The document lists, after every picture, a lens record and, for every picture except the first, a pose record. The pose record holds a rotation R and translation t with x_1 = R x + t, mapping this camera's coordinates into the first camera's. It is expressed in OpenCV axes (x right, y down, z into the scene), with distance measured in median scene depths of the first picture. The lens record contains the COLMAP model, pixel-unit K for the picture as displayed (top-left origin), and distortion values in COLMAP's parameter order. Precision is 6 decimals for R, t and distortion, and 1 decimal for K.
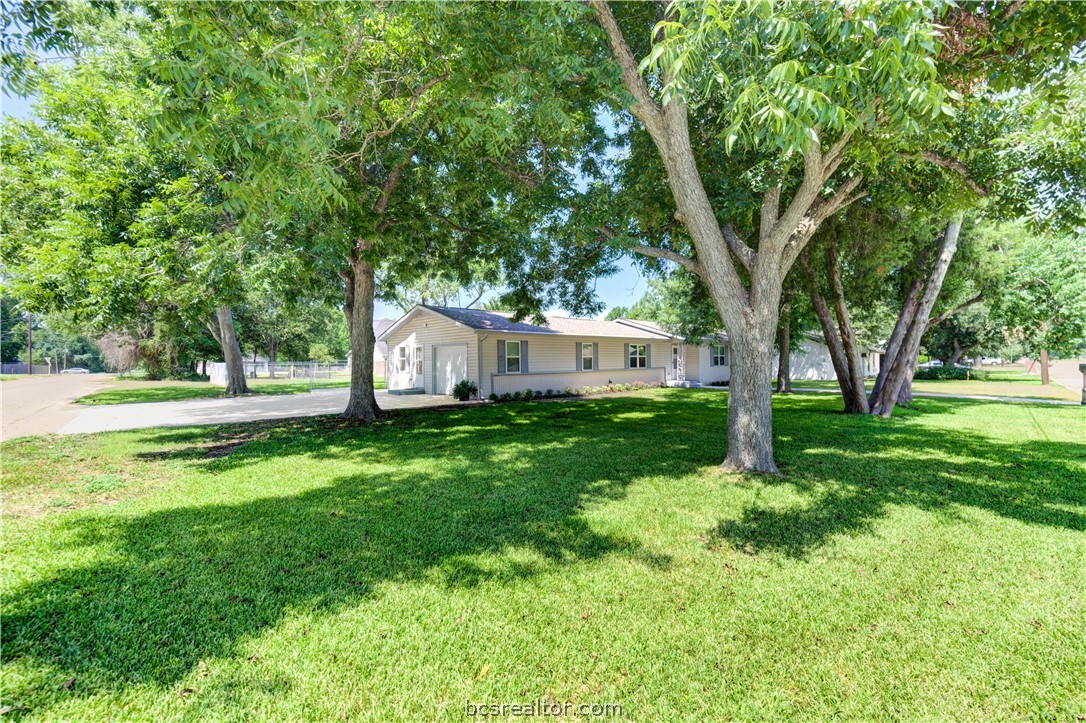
lens RADIAL K [[439.2, 0, 556.6], [0, 439.2, 361.2], [0, 0, 1]] dist [-0.007929, -0.000557]
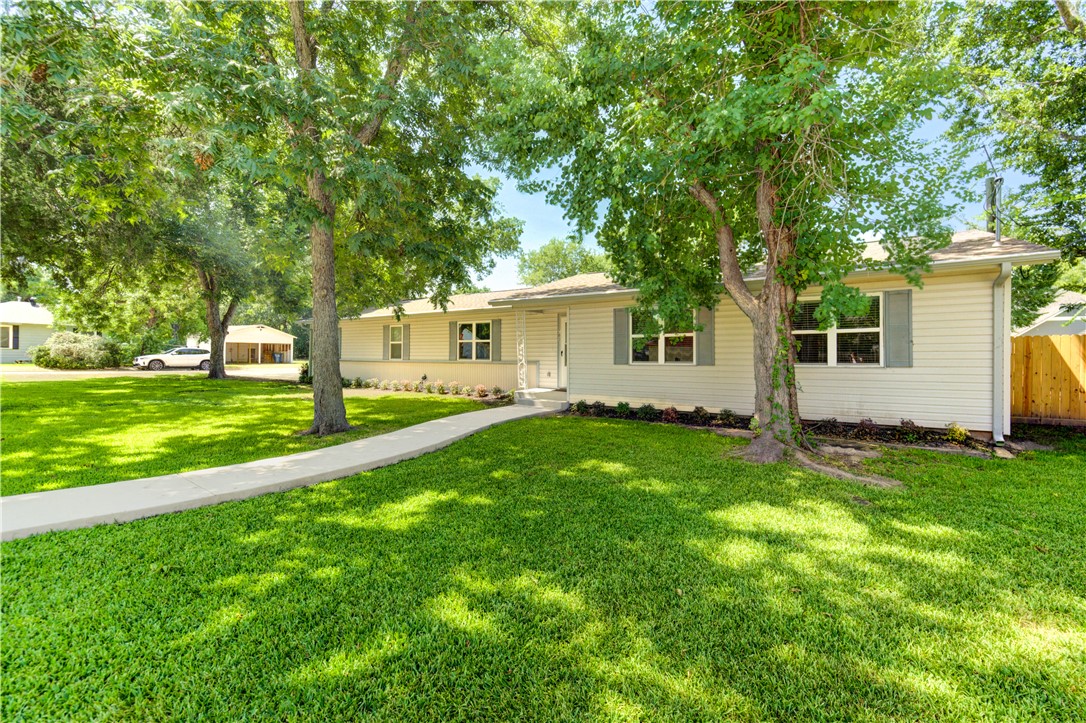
lens RADIAL K [[457.2, 0, 556.9], [0, 457.2, 353.9], [0, 0, 1]] dist [-0.002440, -0.000283]
pose [[0.232343, 0.014395, -0.972527, 0.961841], [-0.006135, 0.999892, 0.013334, -0.002407], [0.972615, 0.002869, 0.232406, 1.115885]]
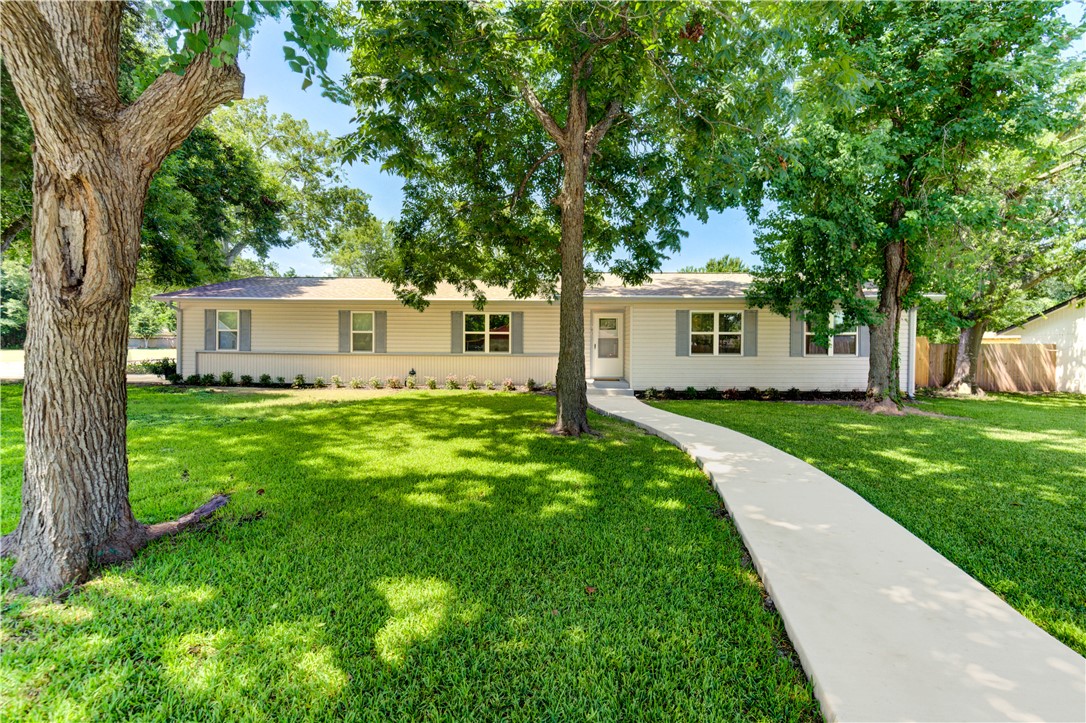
lens RADIAL K [[439.2, 0, 556.6], [0, 439.2, 361.2], [0, 0, 1]] dist [-0.007929, -0.000557]
pose [[0.720958, 0.037826, -0.691945, 0.764741], [-0.019804, 0.999226, 0.033991, 0.006085], [0.692696, -0.010803, 0.721149, 0.739778]]
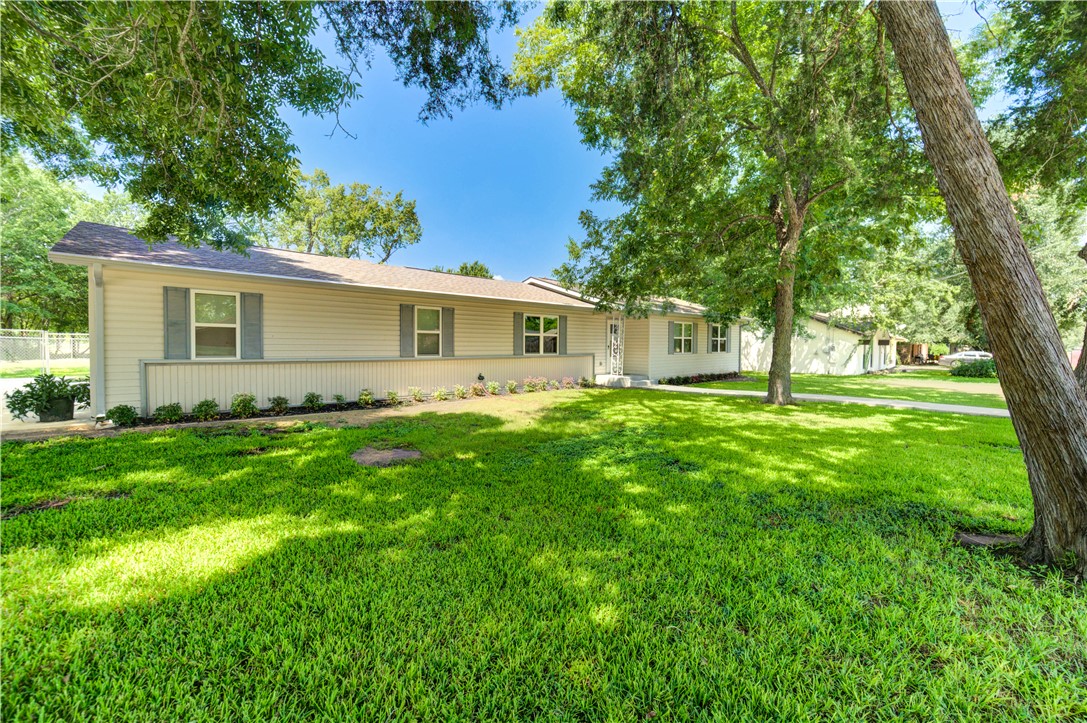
lens RADIAL K [[439.6, 0, 557.1], [0, 439.6, 361.2], [0, 0, 1]] dist [-0.007929, -0.000557]
pose [[0.999820, 0.014034, 0.012745, 0.230107], [-0.014395, 0.999483, 0.028754, 0.008777], [-0.012335, -0.028932, 0.999505, 0.460245]]
